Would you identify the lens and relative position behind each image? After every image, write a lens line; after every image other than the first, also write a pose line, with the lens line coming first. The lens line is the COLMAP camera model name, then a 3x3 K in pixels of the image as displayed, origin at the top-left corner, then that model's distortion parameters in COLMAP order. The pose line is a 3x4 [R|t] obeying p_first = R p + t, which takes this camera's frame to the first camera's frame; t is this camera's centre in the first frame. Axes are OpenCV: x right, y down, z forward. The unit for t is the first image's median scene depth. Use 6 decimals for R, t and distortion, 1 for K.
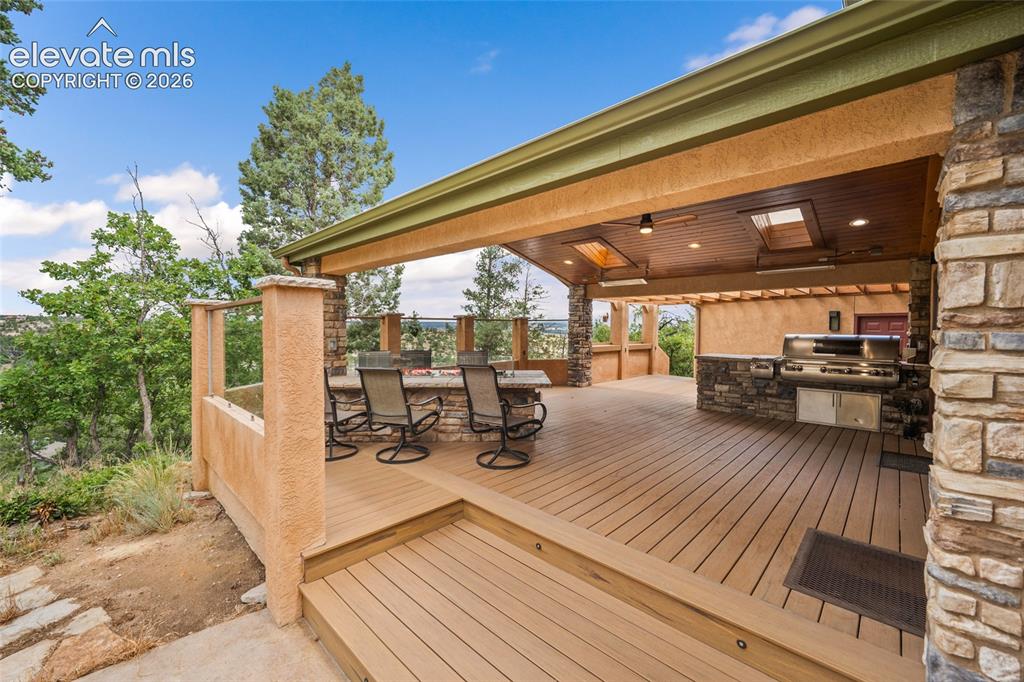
lens RADIAL K [[404.8, 0, 513.1], [0, 404.8, 339.9], [0, 0, 1]] dist [-0.000950, -0.000151]
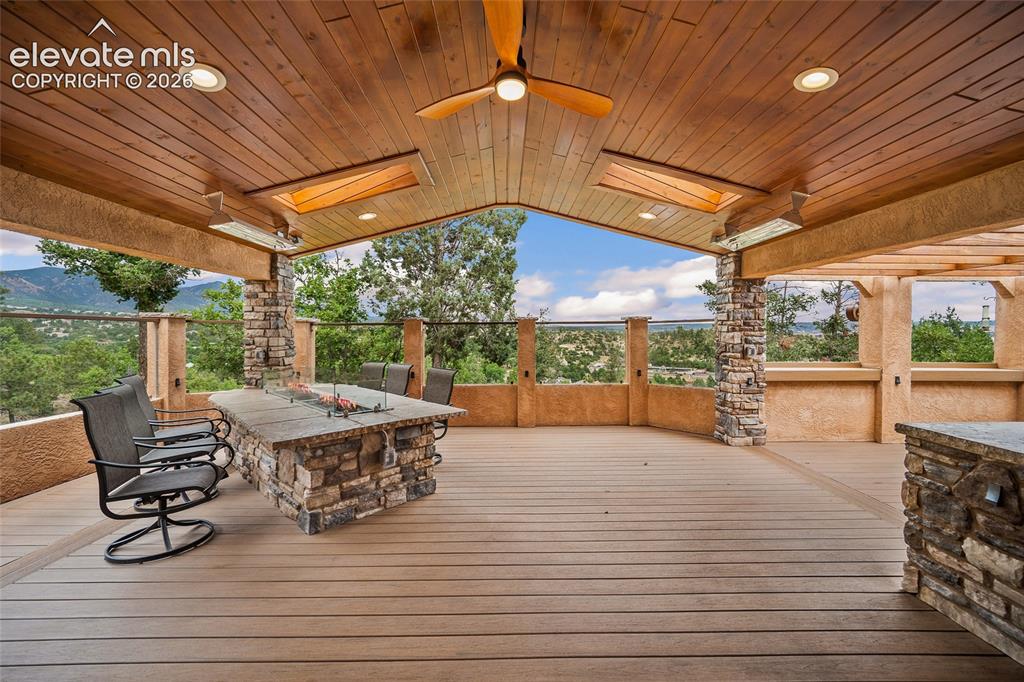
lens RADIAL K [[407.0, 0, 513.8], [0, 407.0, 337.1], [0, 0, 1]] dist [-0.000718, 0.000202]
pose [[0.702304, 0.004534, -0.711863, 0.479680], [-0.015704, 0.999835, -0.009125, -0.022119], [0.711704, 0.017588, 0.702260, 0.572657]]
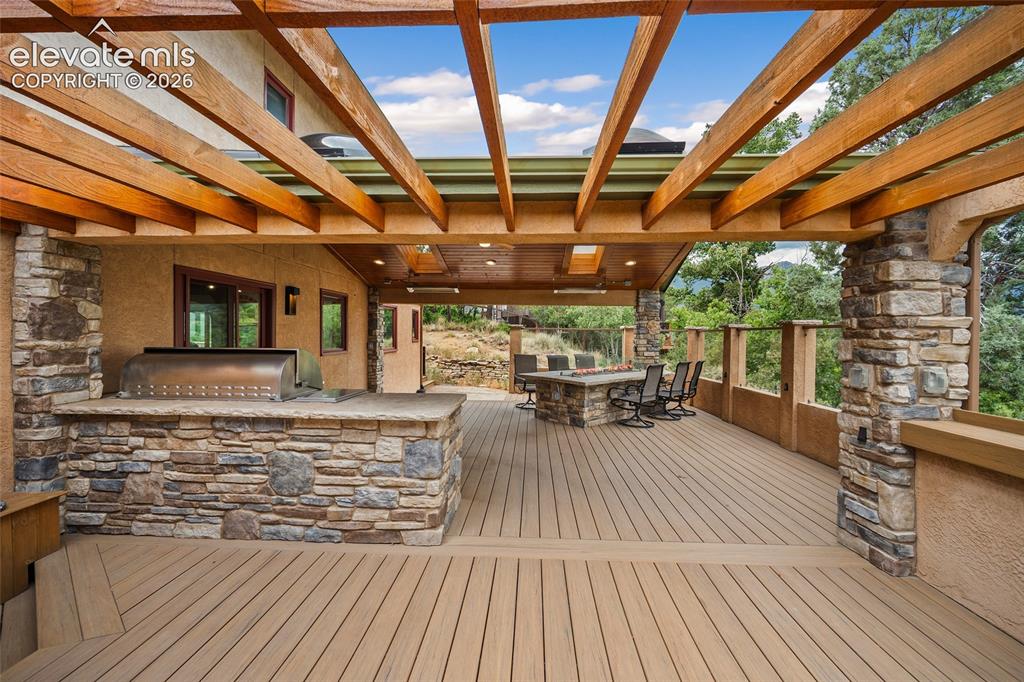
lens RADIAL K [[407.7, 0, 511.8], [0, 407.7, 327.7], [0, 0, 1]] dist [-0.000097, -0.000105]
pose [[-0.756003, -0.022963, -0.654166, 0.762045], [-0.032316, 0.999475, 0.002263, -0.046423], [0.653770, 0.022851, -0.756348, 1.460267]]
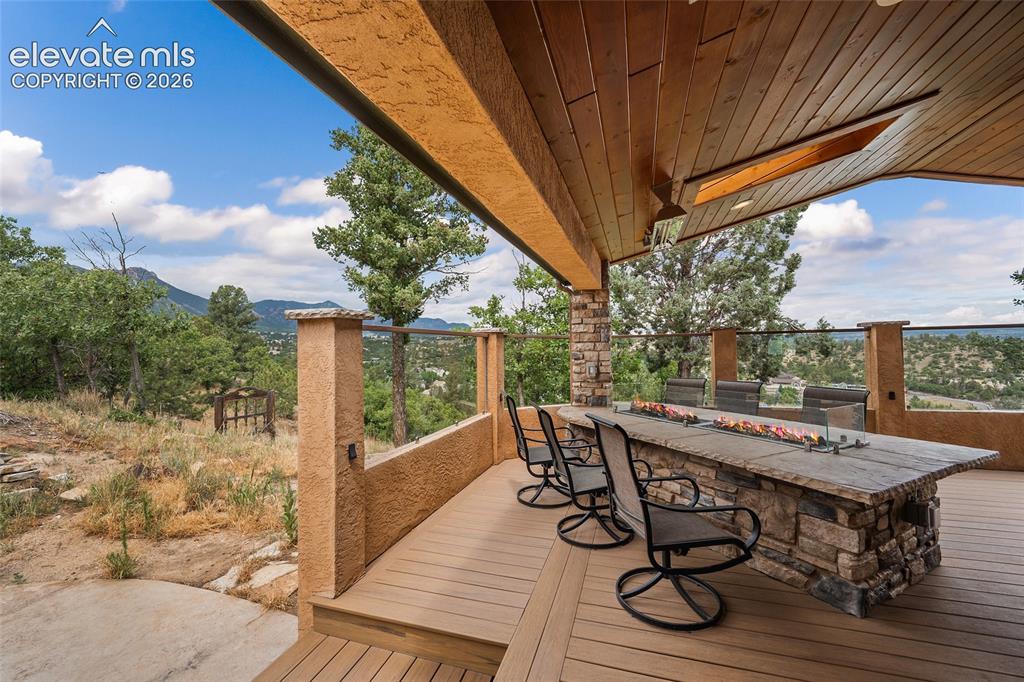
lens RADIAL K [[411.4, 0, 514.5], [0, 411.4, 338.6], [0, 0, 1]] dist [-0.000194, -0.000016]
pose [[0.445693, -0.029399, -0.894703, 0.202047], [-0.006139, 0.999337, -0.035895, -0.016939], [0.895165, 0.021491, 0.445217, 0.343954]]
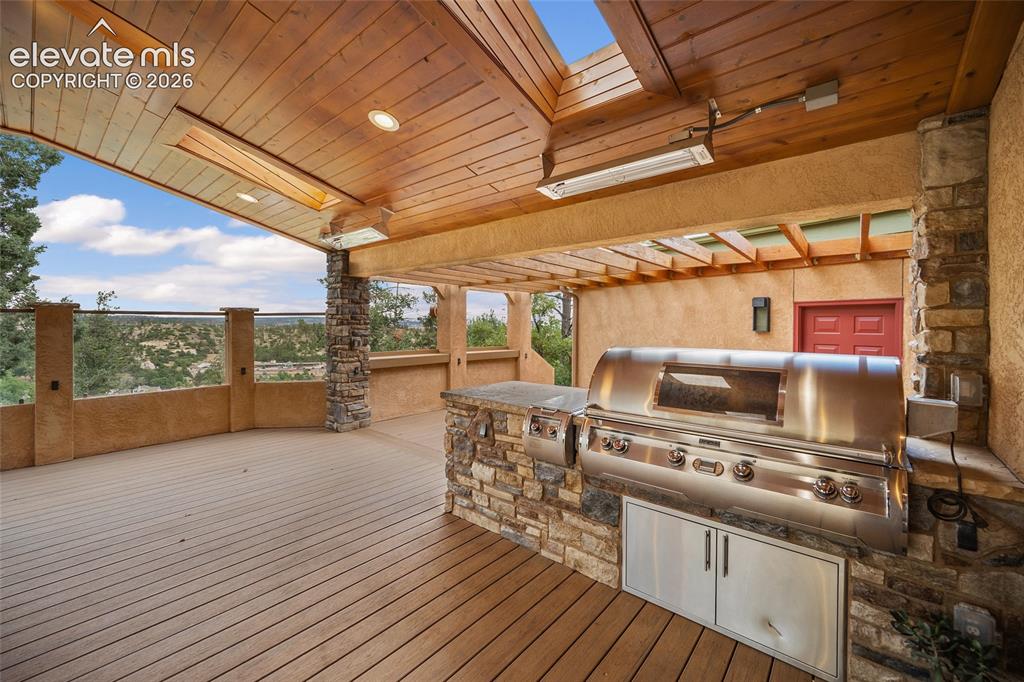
lens RADIAL K [[407.7, 0, 511.8], [0, 407.7, 327.7], [0, 0, 1]] dist [-0.000097, -0.000105]
pose [[0.998268, -0.000675, 0.058826, 0.515671], [0.002007, 0.999743, -0.022590, -0.021499], [-0.058795, 0.022669, 0.998013, 0.566163]]
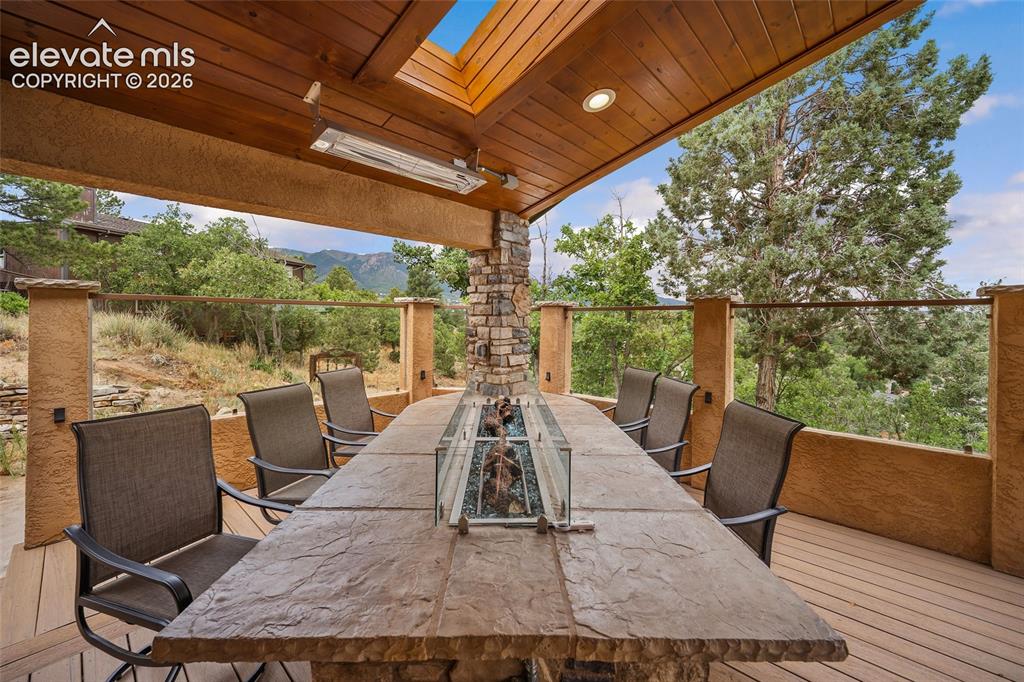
lens RADIAL K [[411.1, 0, 511.6], [0, 411.1, 320.2], [0, 0, 1]] dist [-0.000088, -0.000062]
pose [[0.014819, 0.001166, -0.999890, 0.192701], [-0.032663, 0.999466, 0.000681, -0.031518], [0.999357, 0.032649, 0.014849, 0.789770]]
